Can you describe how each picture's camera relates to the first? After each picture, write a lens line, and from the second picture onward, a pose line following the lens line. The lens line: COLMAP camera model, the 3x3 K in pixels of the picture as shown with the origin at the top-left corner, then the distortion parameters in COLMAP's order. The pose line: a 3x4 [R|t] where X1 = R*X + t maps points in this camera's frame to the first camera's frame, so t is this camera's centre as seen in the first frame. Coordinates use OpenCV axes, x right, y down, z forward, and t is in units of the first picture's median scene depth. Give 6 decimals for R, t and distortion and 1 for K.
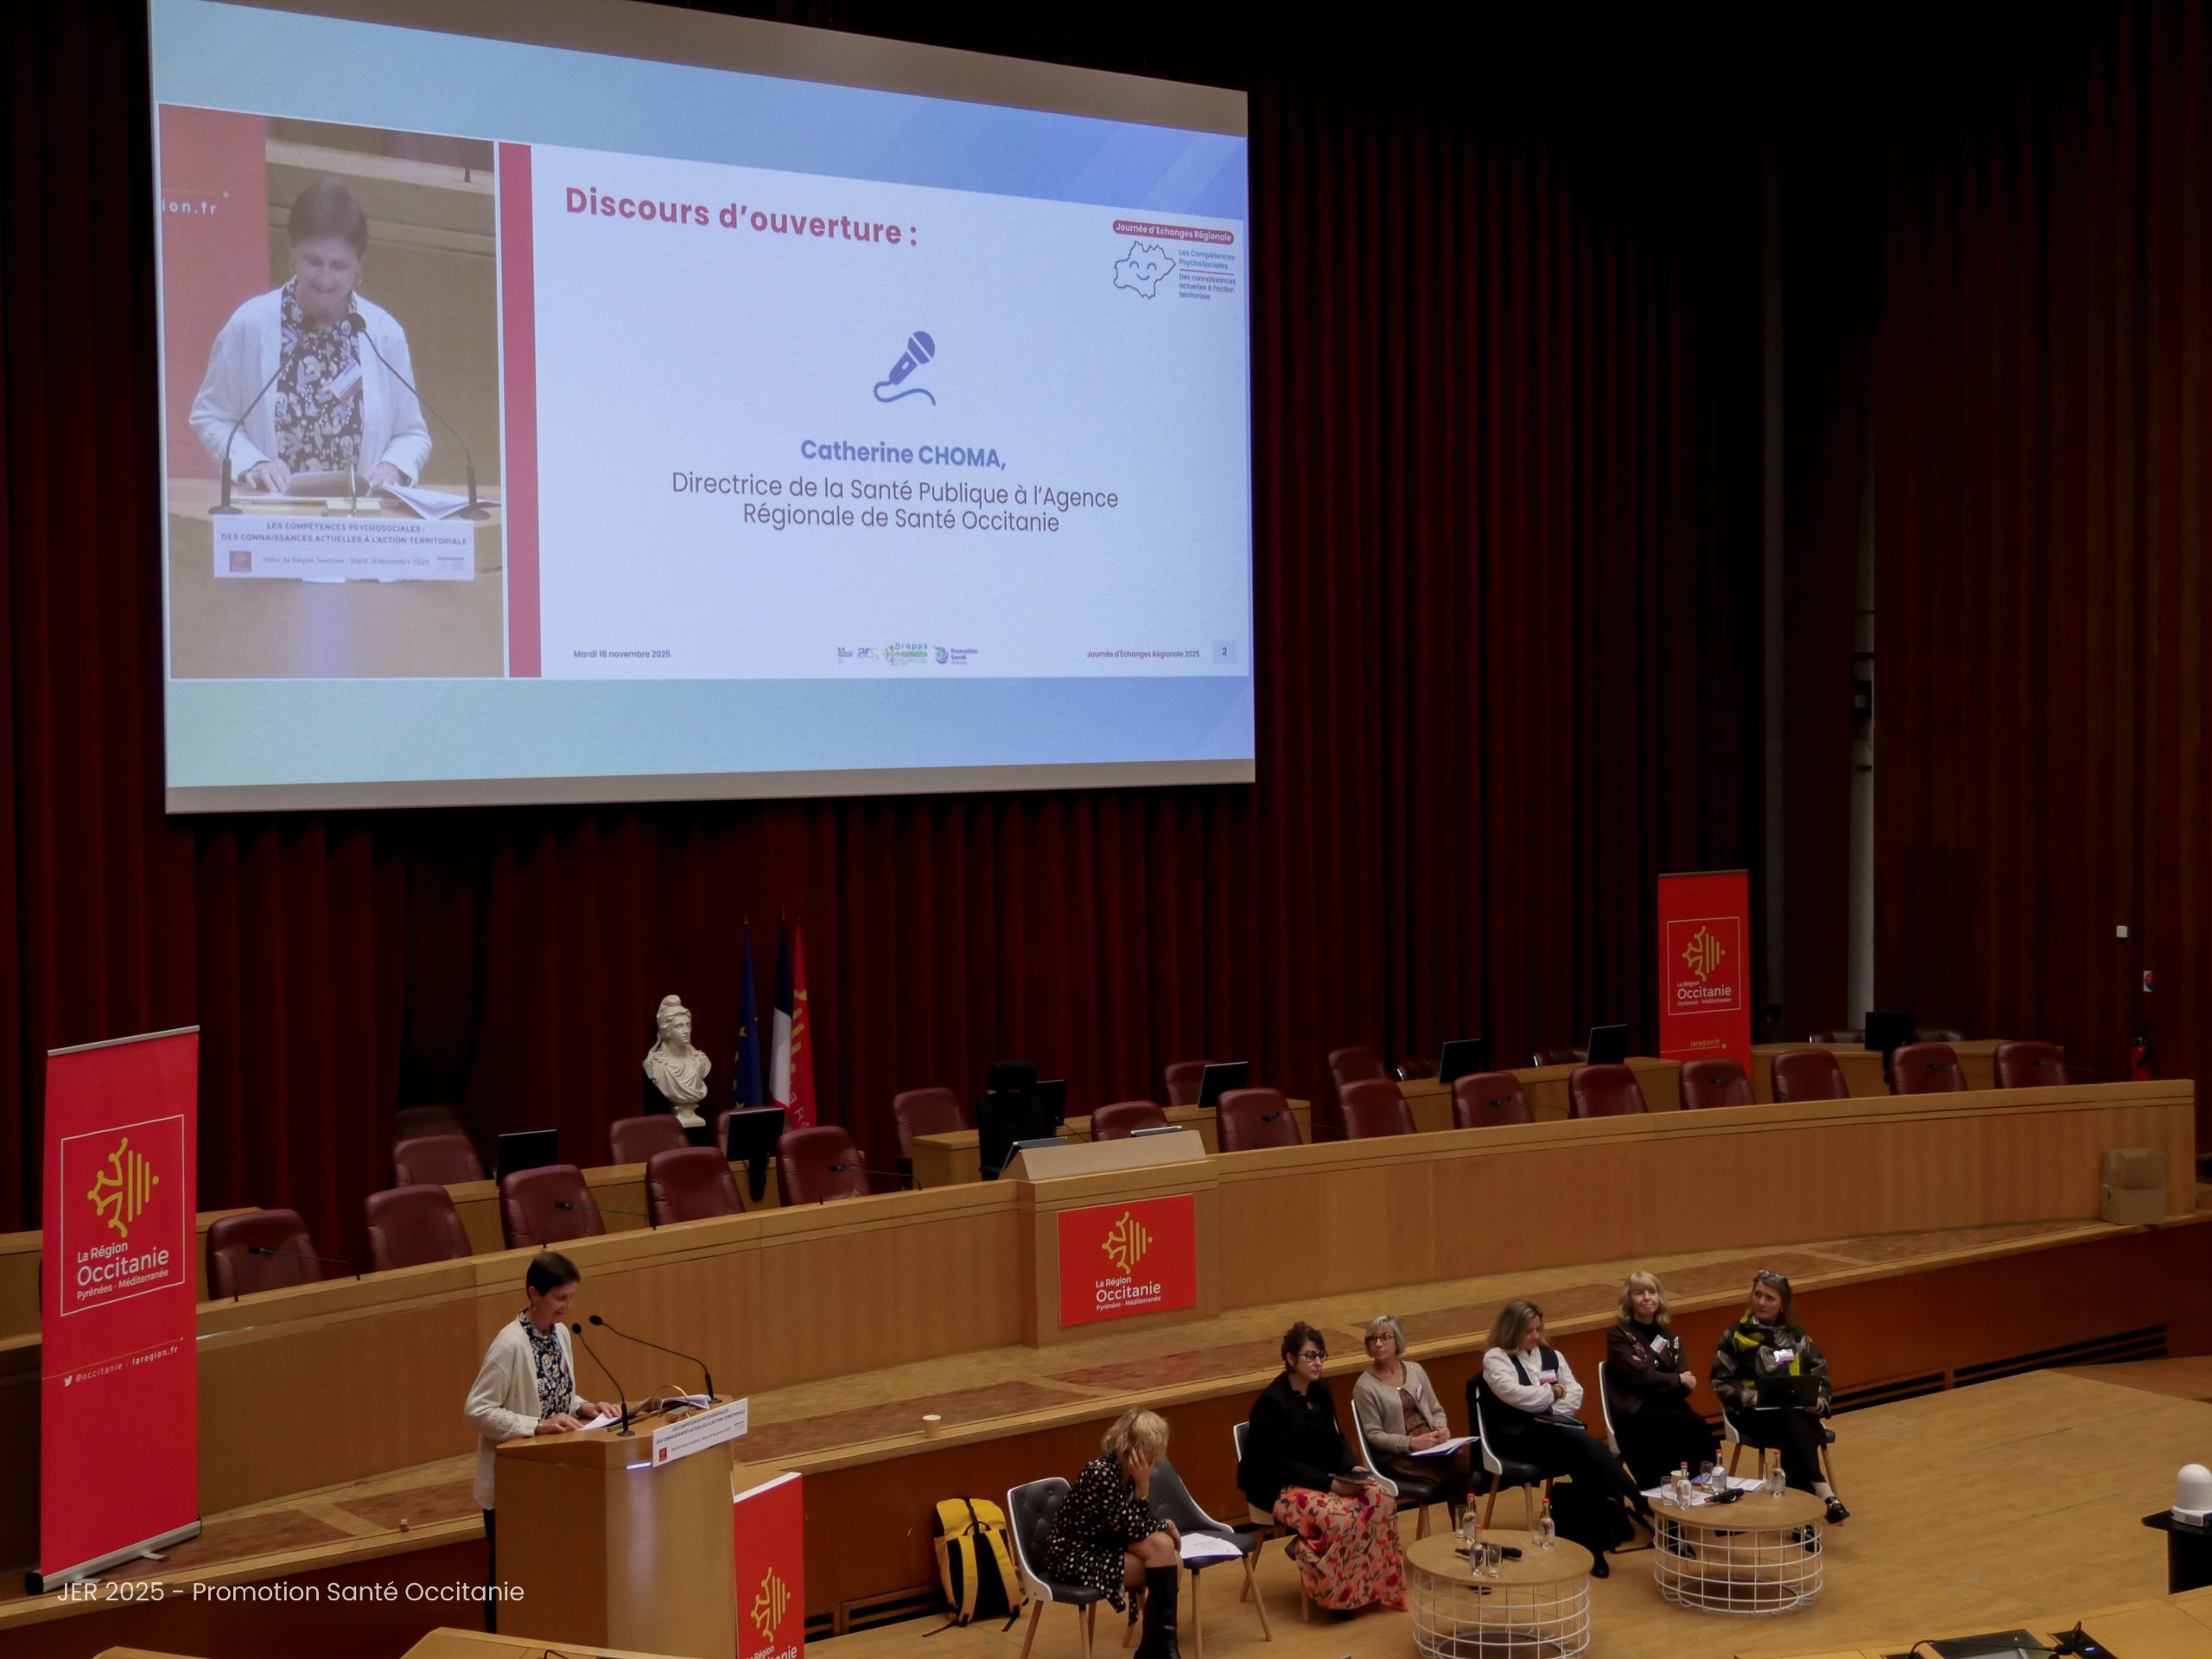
lens RADIAL K [[2988.3, 0, 1121.7], [0, 2988.3, 837.8], [0, 0, 1]] dist [0.027231, 0.000000]
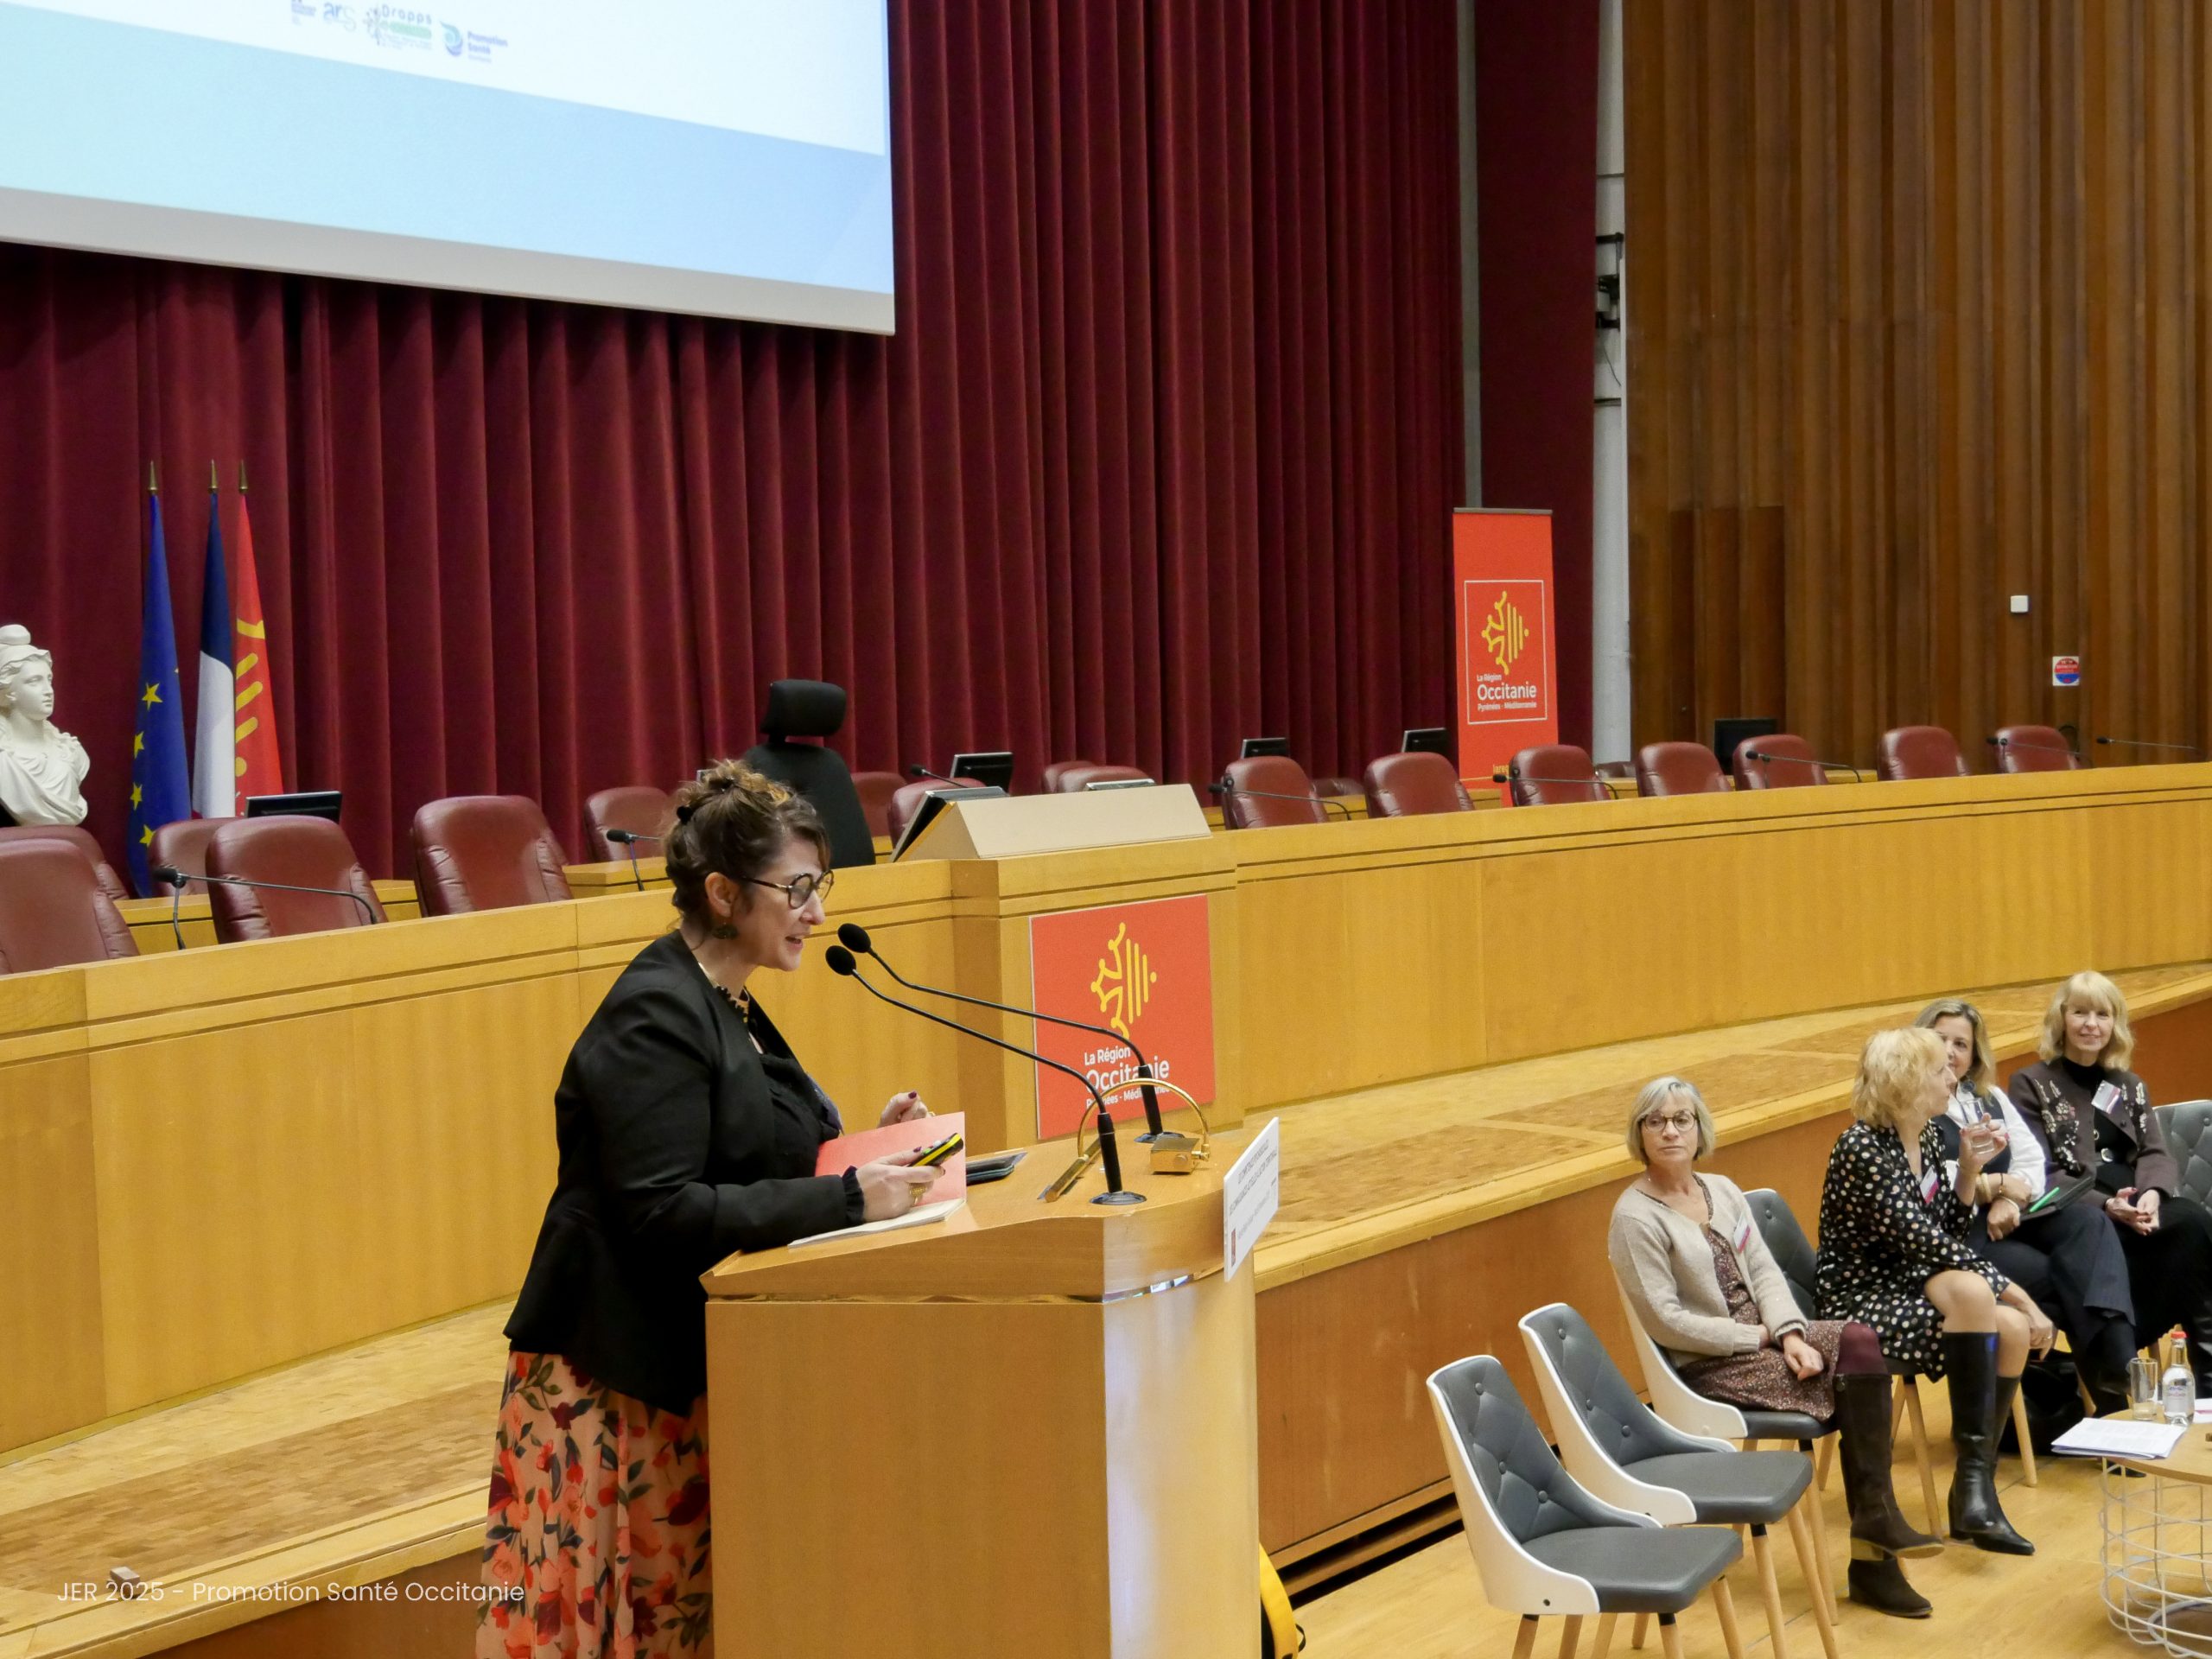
lens RADIAL K [[3437.5, 0, 1076.1], [0, 3437.5, 900.4], [0, 0, 1]] dist [0.004158, 0.000000]
pose [[0.943599, -0.031495, 0.329588, -0.186568], [0.024393, 0.999373, 0.025663, 0.095938], [-0.330189, -0.016176, 0.943776, 0.392953]]
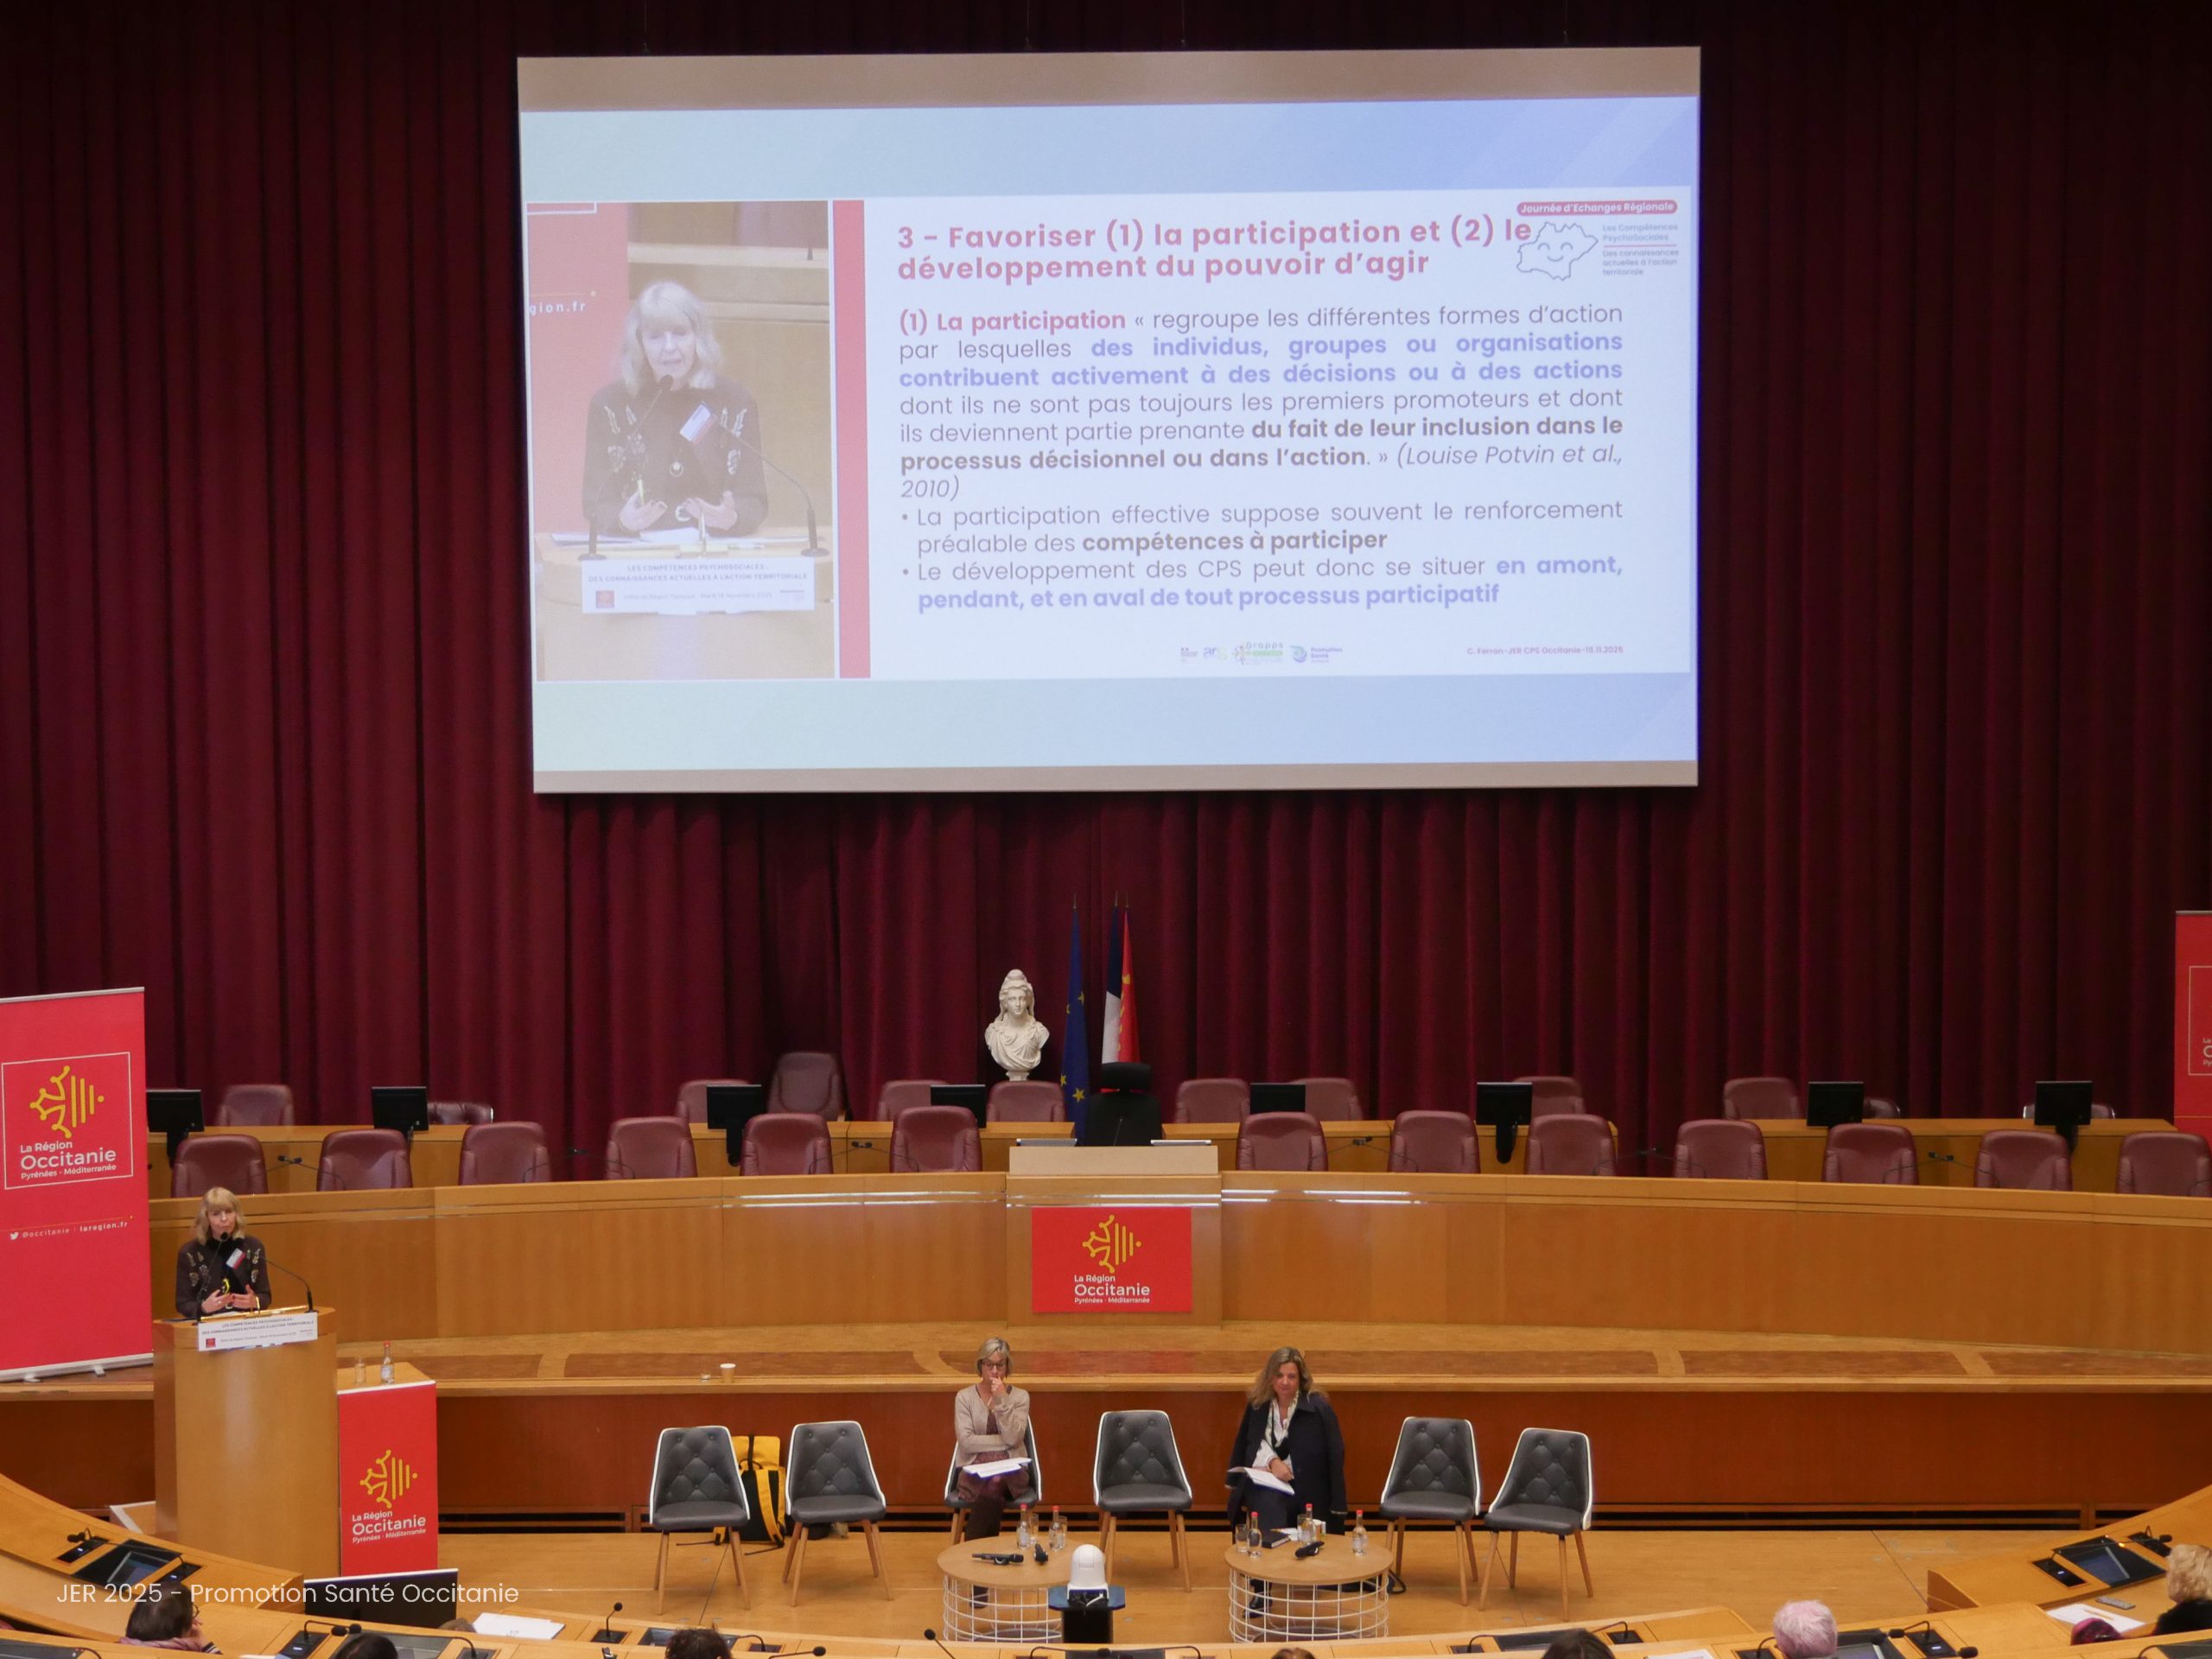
lens RADIAL K [[3578.9, 0, 1045.9], [0, 3578.9, 808.8], [0, 0, 1]] dist [0.049359, 0.000000]
pose [[0.795391, 0.051991, -0.603863, 0.677967], [-0.026984, 0.998364, 0.050414, -0.075363], [0.605496, -0.023804, 0.795493, -0.022351]]
